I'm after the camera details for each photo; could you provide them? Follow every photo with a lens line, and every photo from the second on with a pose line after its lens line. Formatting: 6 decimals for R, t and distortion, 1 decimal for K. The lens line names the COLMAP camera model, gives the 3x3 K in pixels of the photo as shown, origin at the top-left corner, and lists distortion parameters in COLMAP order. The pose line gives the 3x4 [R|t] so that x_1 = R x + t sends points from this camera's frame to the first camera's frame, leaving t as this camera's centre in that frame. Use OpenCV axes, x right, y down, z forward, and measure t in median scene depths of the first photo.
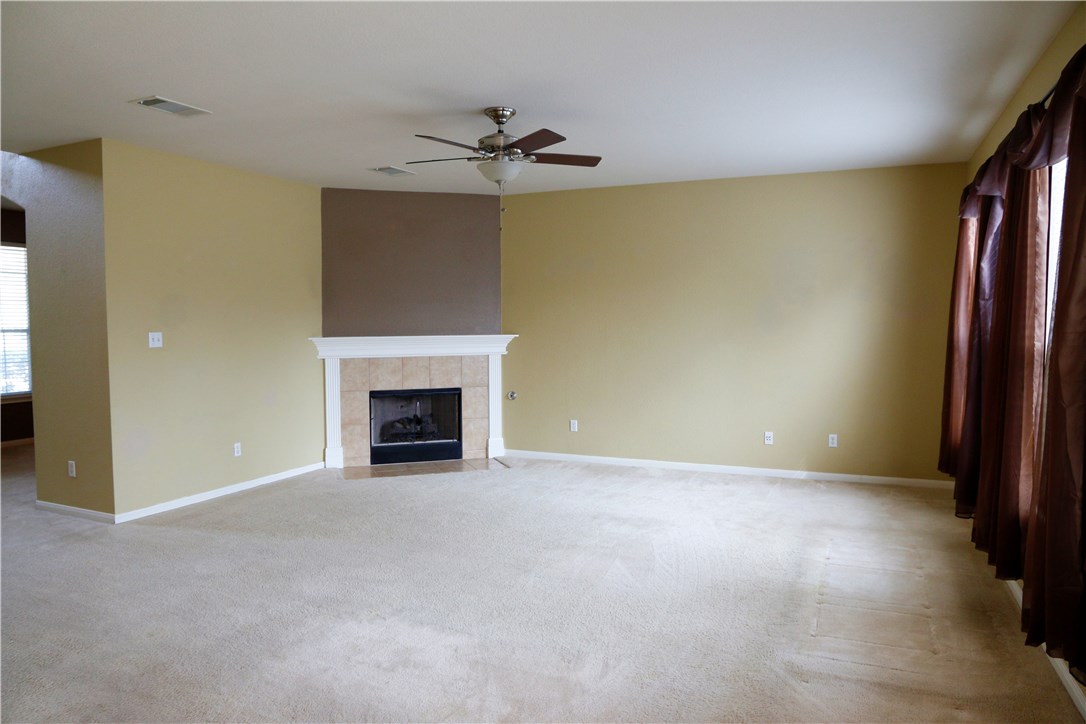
lens RADIAL K [[725.4, 0, 543.0], [0, 725.4, 362.0], [0, 0, 1]] dist [-0.144421, 0.113557]
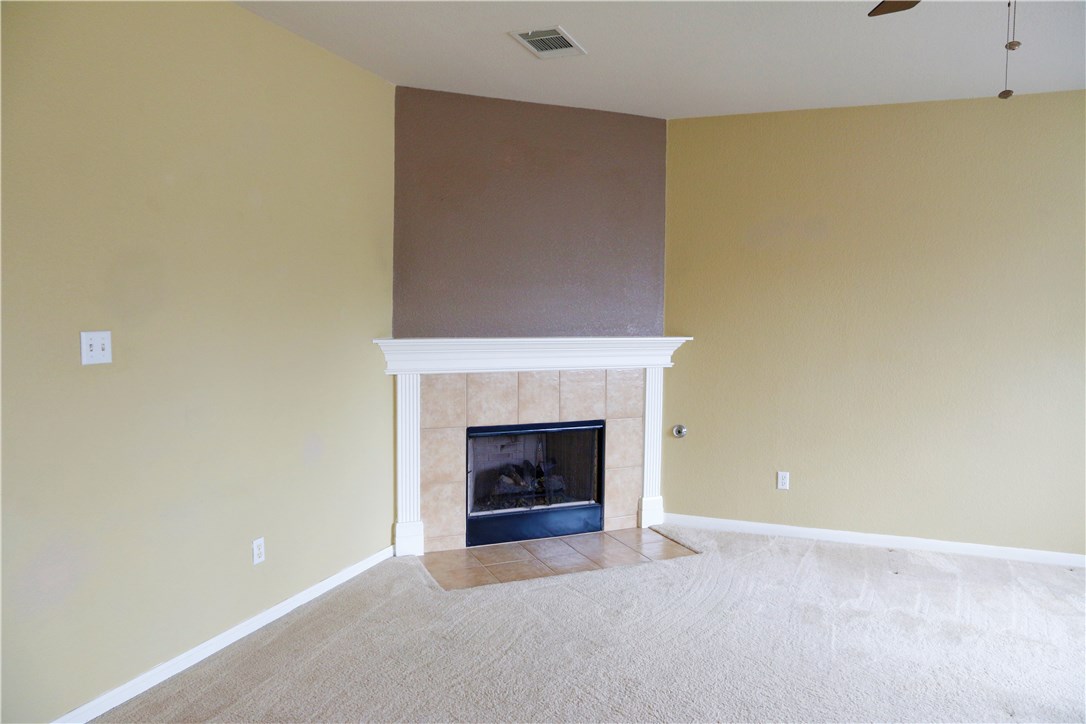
lens RADIAL K [[725.4, 0, 543.0], [0, 725.4, 362.0], [0, 0, 1]] dist [-0.144421, 0.113557]
pose [[0.998919, 0.011339, 0.045074, -0.200178], [-0.011938, 0.999844, 0.013054, -0.023122], [-0.044919, -0.013578, 0.998898, 0.379085]]
